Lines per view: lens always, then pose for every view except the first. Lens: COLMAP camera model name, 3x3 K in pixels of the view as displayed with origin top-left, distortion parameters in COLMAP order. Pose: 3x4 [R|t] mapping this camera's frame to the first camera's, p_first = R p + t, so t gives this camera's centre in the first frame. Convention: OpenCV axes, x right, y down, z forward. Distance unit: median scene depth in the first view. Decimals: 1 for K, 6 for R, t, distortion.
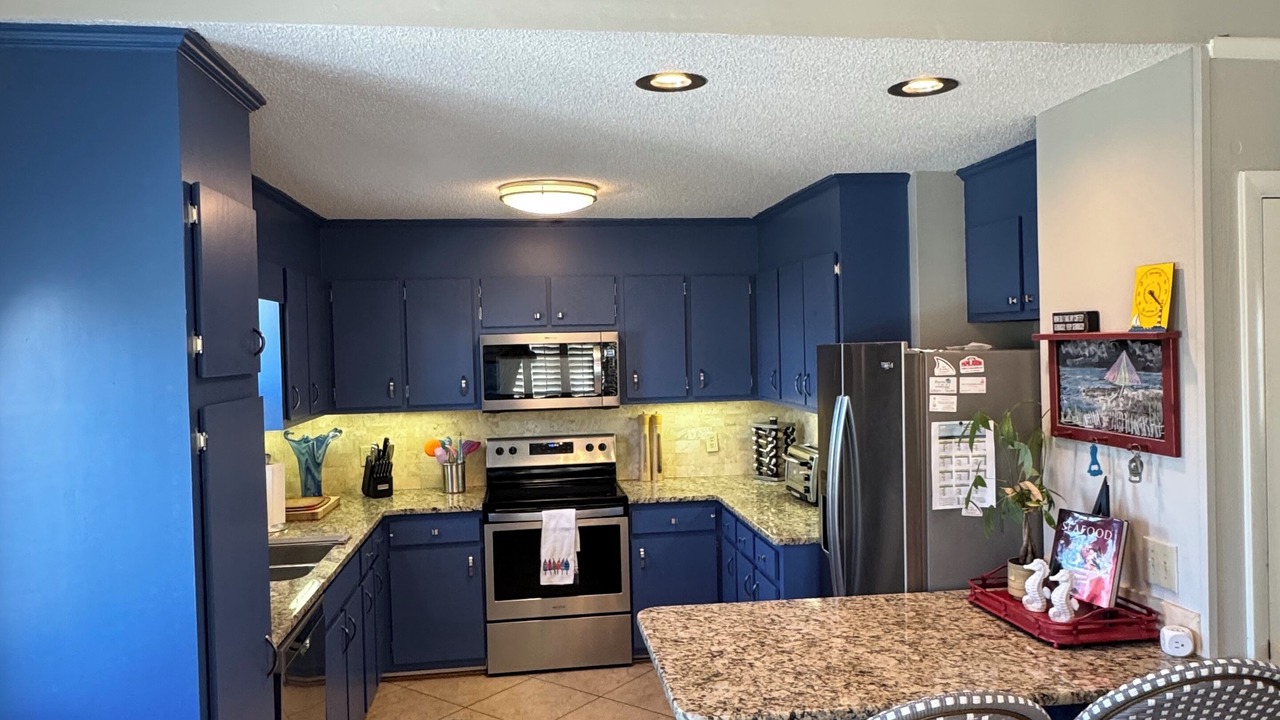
lens RADIAL K [[901.7, 0, 640.0], [0, 901.7, 360.0], [0, 0, 1]] dist [0.000130, 0.005015]
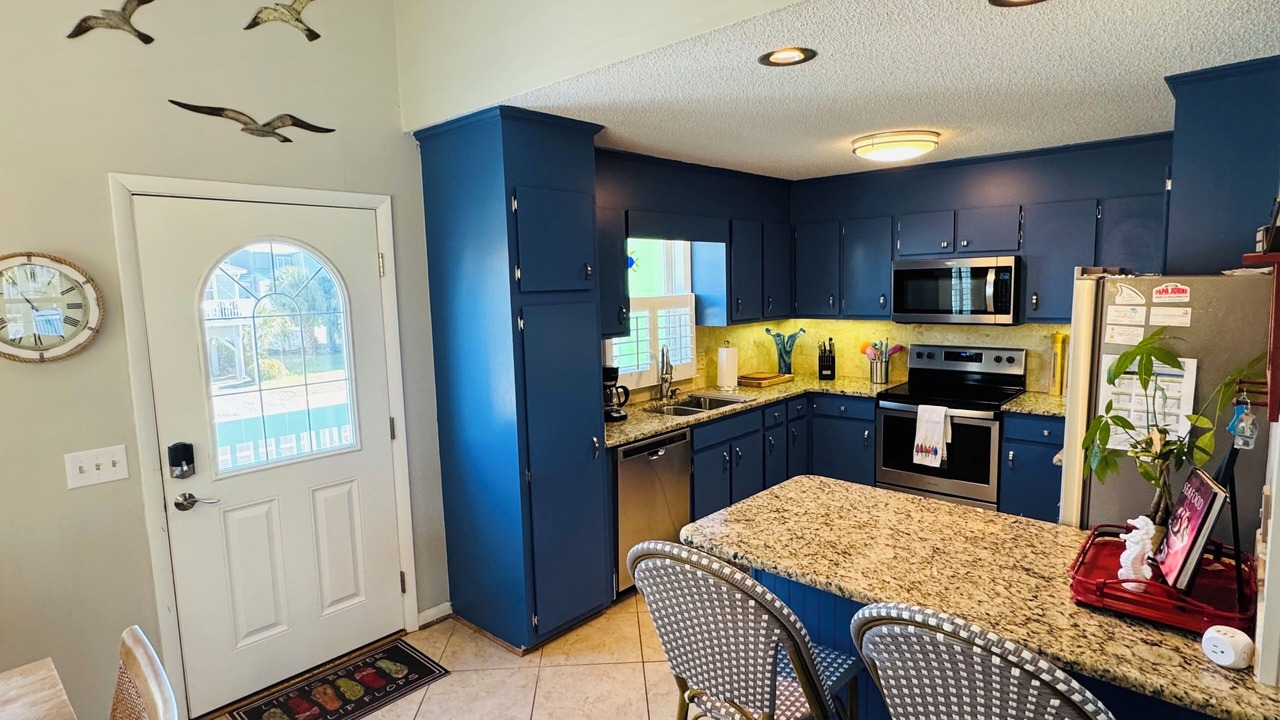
lens RADIAL K [[674.0, 0, 640.0], [0, 674.0, 360.0], [0, 0, 1]] dist [0.012757, -0.000449]
pose [[0.643571, 0.096900, -0.759228, 0.344400], [-0.005186, 0.992483, 0.122274, -0.005087], [0.765369, -0.074754, 0.639236, 0.118779]]
